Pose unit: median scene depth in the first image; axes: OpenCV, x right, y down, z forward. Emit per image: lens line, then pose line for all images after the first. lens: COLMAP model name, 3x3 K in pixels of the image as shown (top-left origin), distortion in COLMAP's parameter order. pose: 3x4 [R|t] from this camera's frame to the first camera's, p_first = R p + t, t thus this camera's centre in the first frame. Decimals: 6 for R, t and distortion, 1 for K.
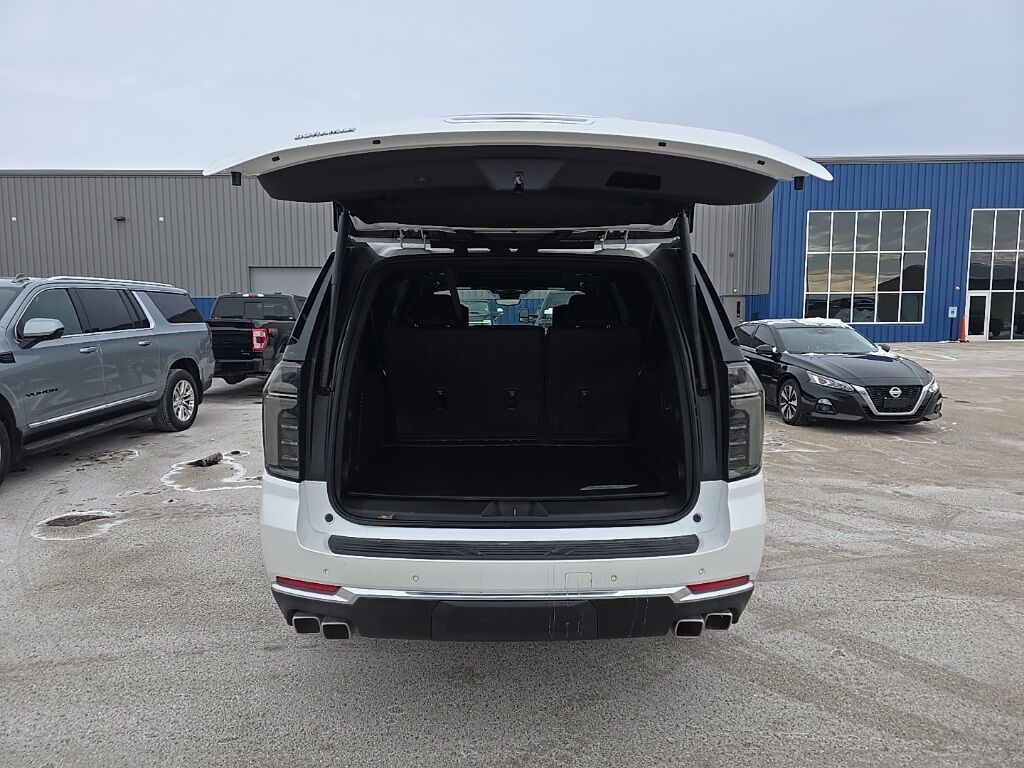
lens RADIAL K [[694.9, 0, 501.3], [0, 694.9, 389.8], [0, 0, 1]] dist [0.021002, -0.000462]
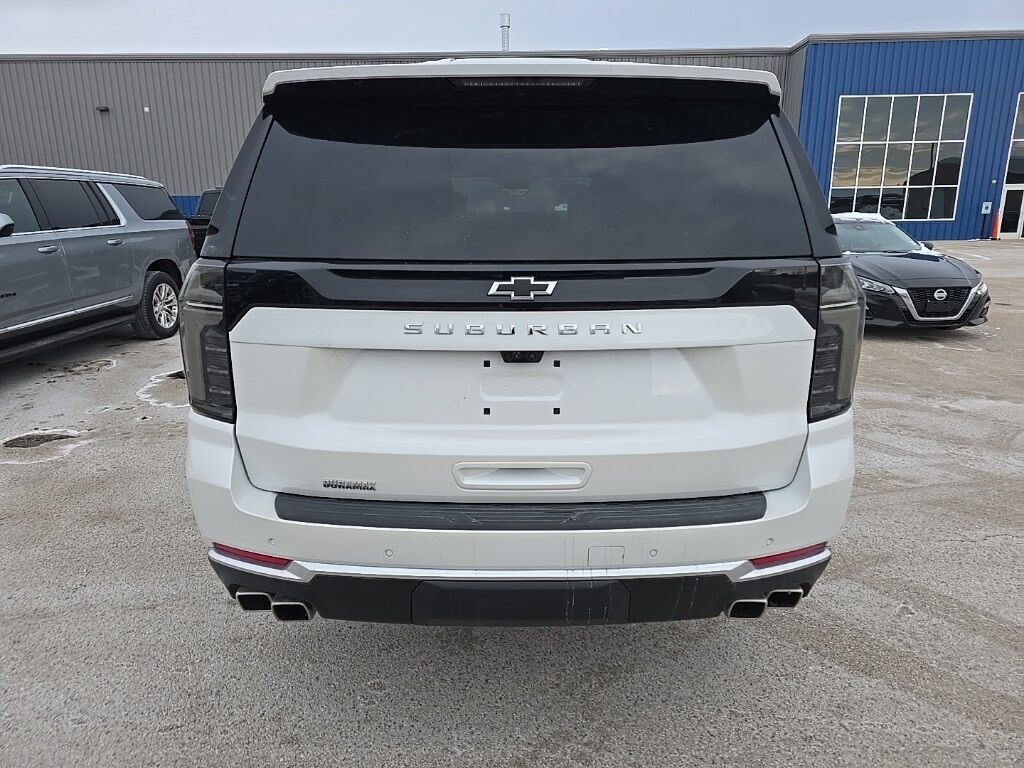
lens RADIAL K [[694.9, 0, 501.3], [0, 694.9, 389.8], [0, 0, 1]] dist [0.021002, -0.000462]
pose [[0.999941, -0.000580, -0.010865, 0.002866], [0.002079, 0.990364, 0.138473, -0.002688], [0.010680, -0.138487, 0.990307, 0.121880]]
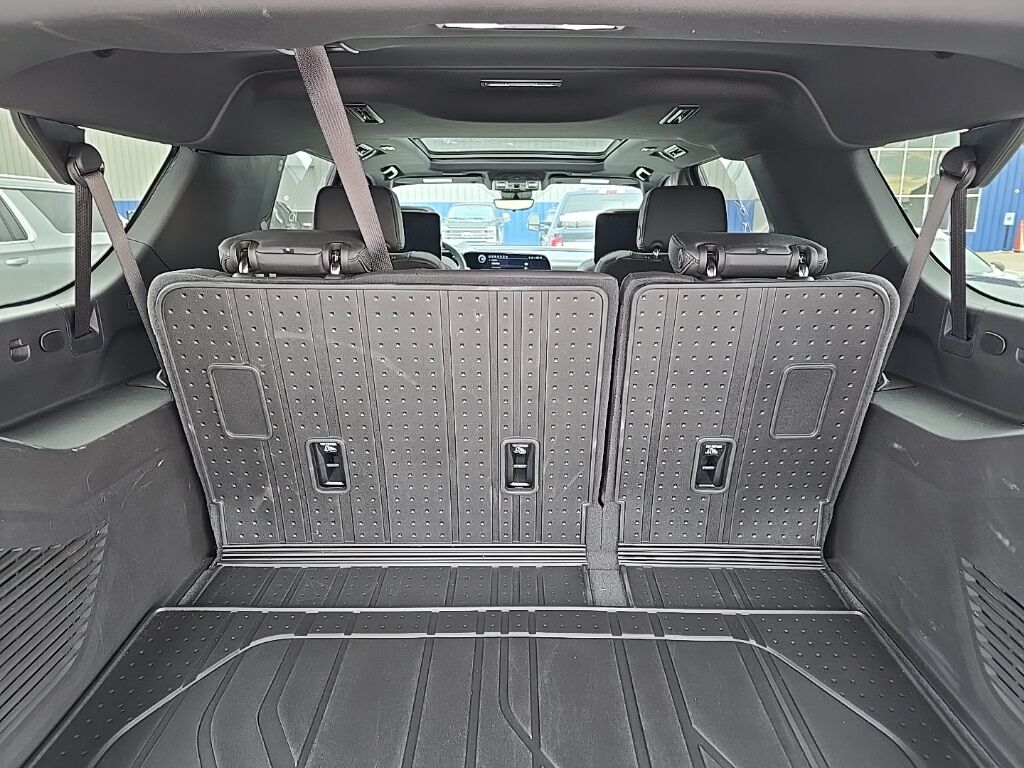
lens RADIAL K [[706.6, 0, 512.0], [0, 706.6, 384.0], [0, 0, 1]] dist [0.008846, 0.001634]
pose [[0.999992, 0.000543, 0.003967, 0.005944], [-0.001013, 0.992816, 0.119650, -0.047129], [-0.003874, -0.119653, 0.992808, 0.391004]]
